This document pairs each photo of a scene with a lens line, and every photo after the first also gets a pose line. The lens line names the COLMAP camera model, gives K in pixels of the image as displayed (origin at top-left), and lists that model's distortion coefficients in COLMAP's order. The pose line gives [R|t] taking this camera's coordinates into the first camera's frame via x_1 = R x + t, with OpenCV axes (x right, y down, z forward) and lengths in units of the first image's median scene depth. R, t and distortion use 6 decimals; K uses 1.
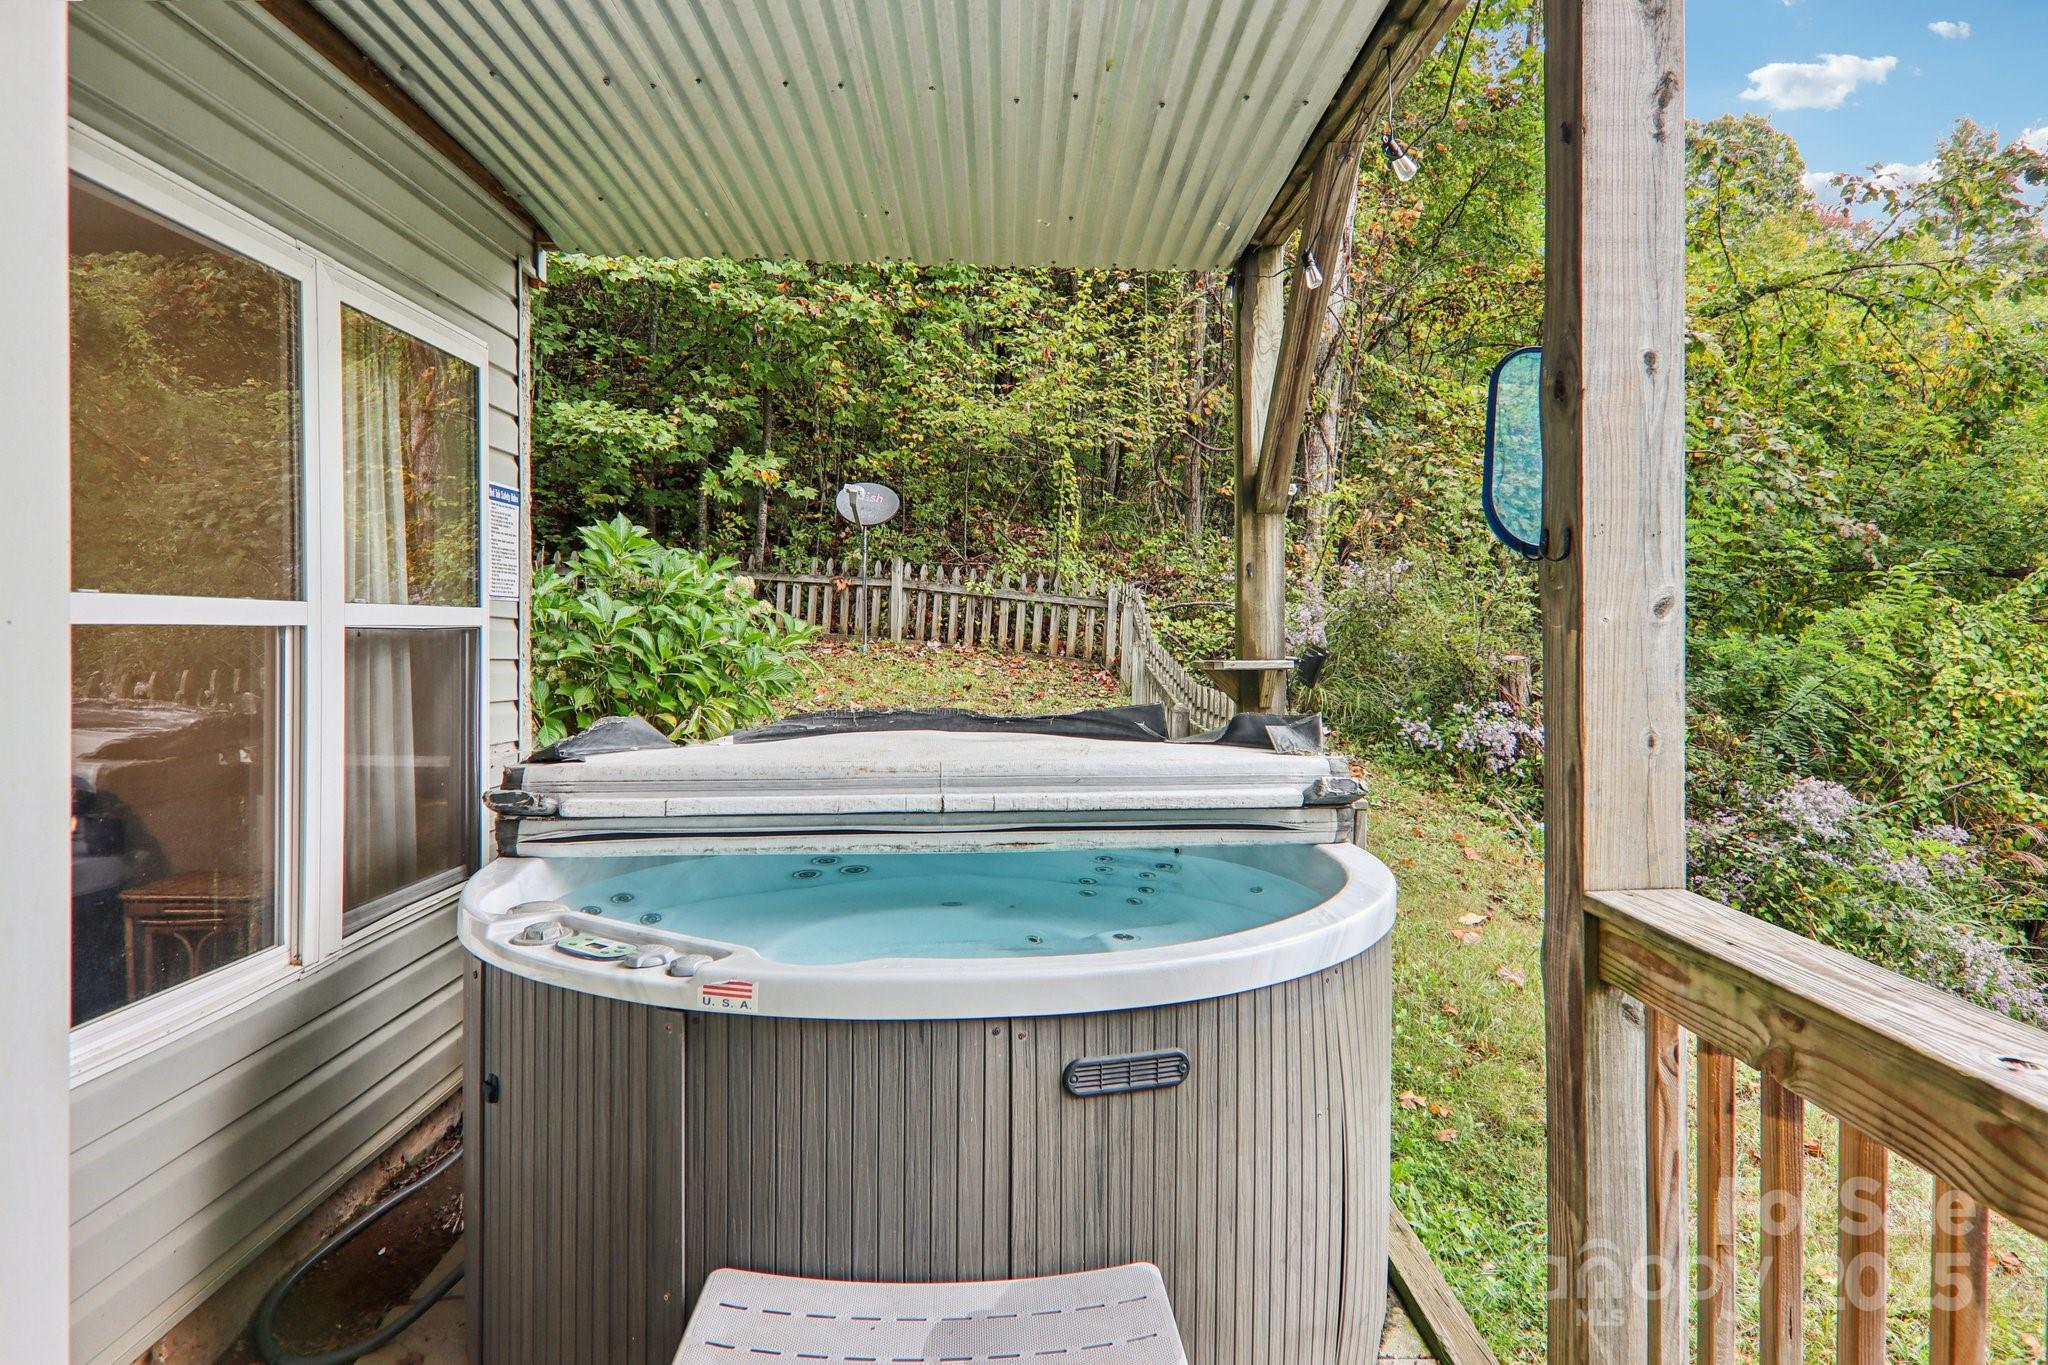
lens RADIAL K [[1214.6, 0, 1019.9], [0, 1214.6, 649.9], [0, 0, 1]] dist [-0.019009, -0.015064]
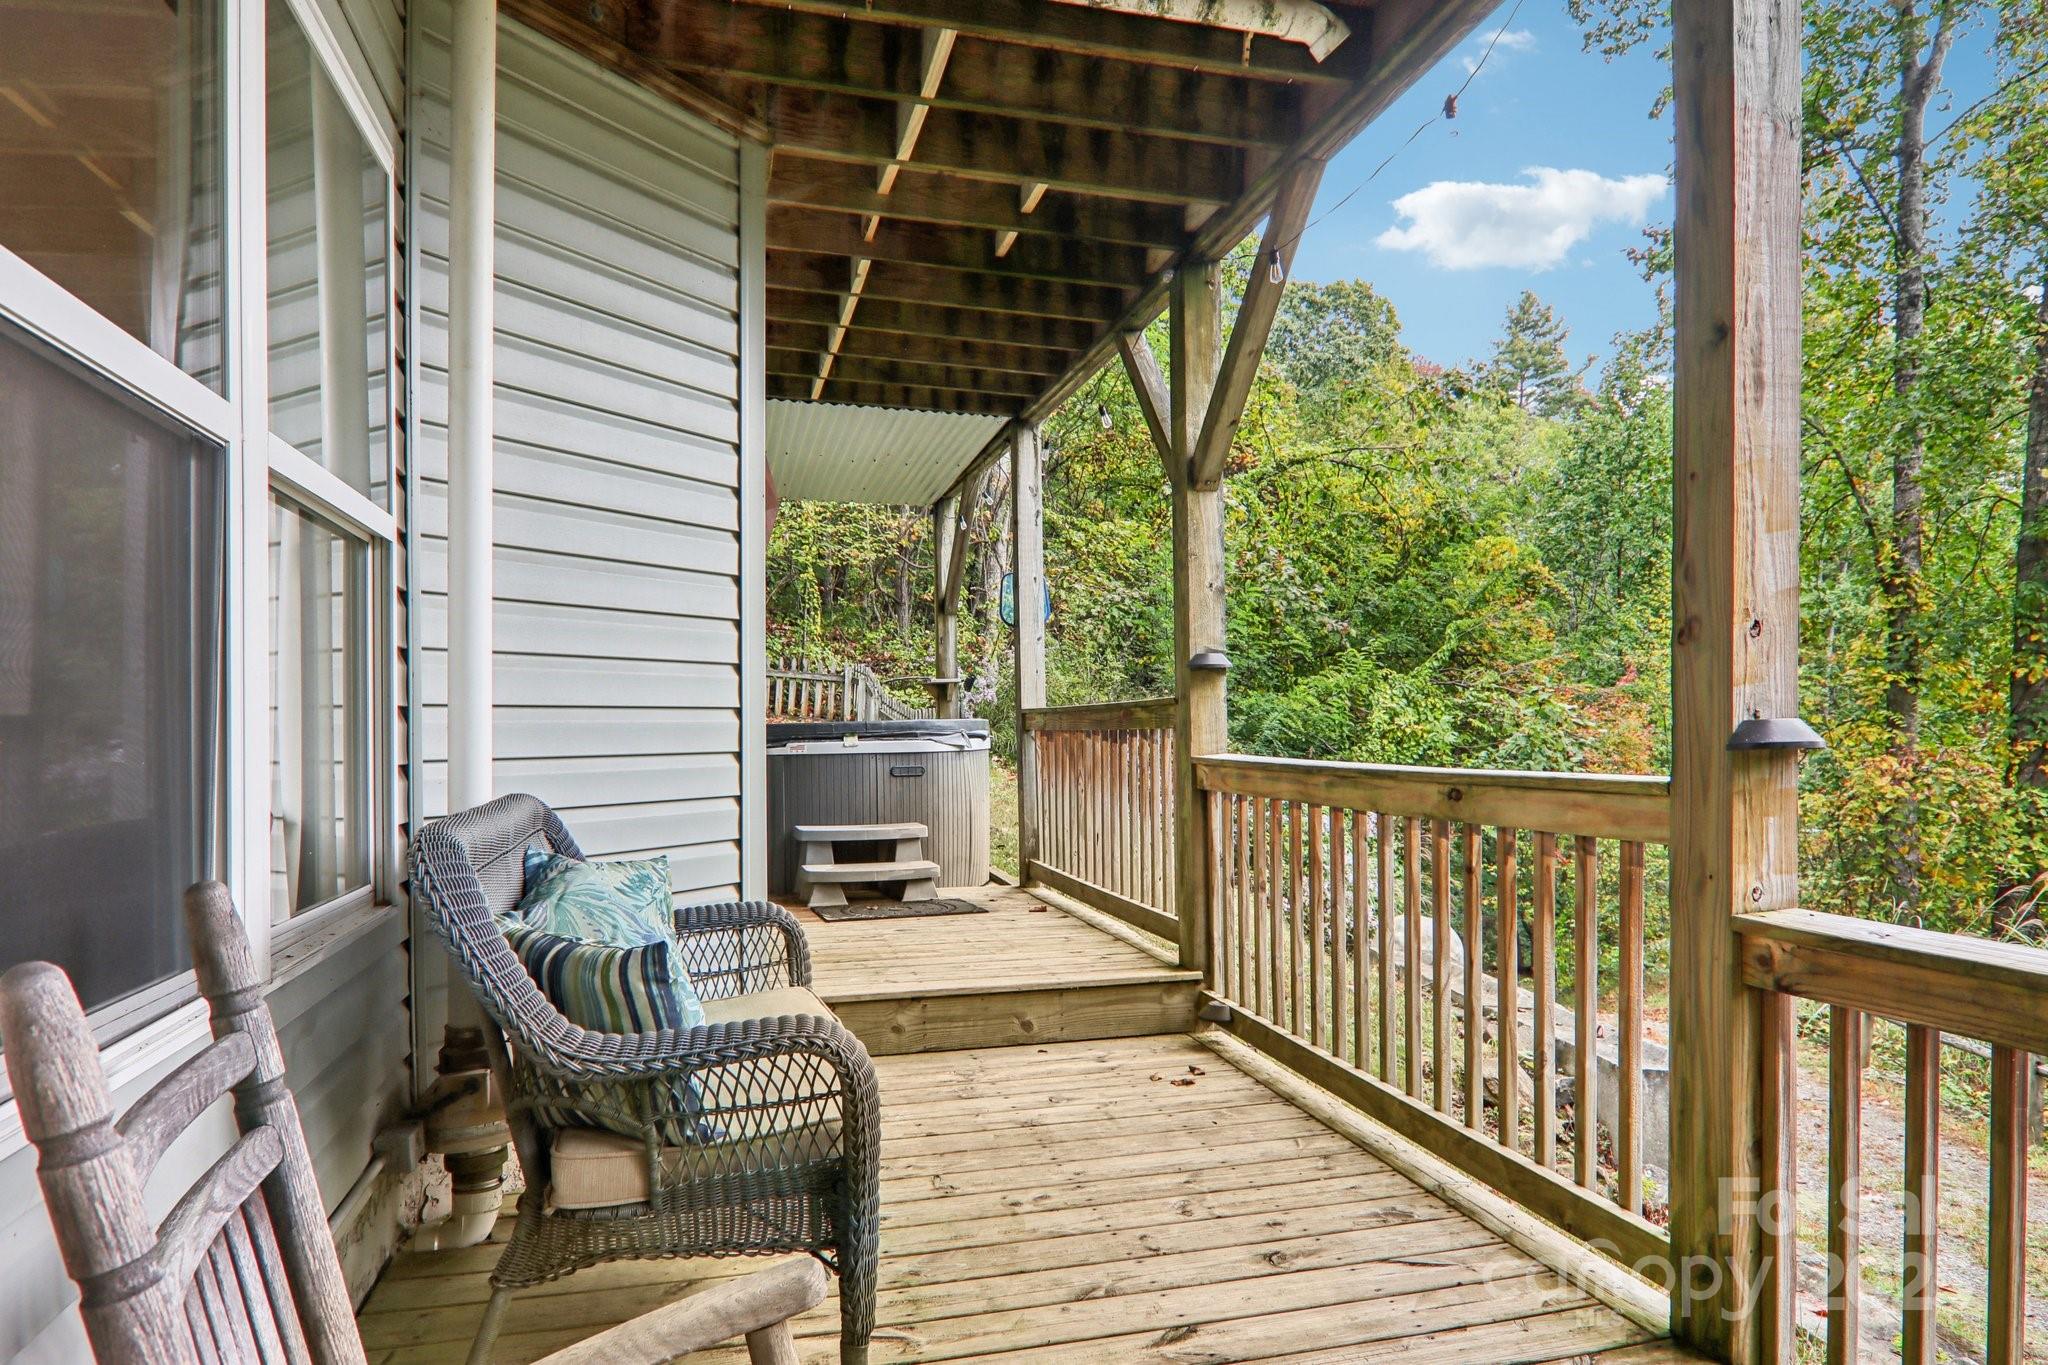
lens RADIAL K [[1219.9, 0, 1016.6], [0, 1219.9, 681.8], [0, 0, 1]] dist [0.005102, -0.015791]
pose [[0.970871, -0.006213, 0.239521, -0.066603], [0.019406, 0.998419, -0.052762, 0.040616], [-0.238814, 0.055873, 0.969457, -0.372867]]
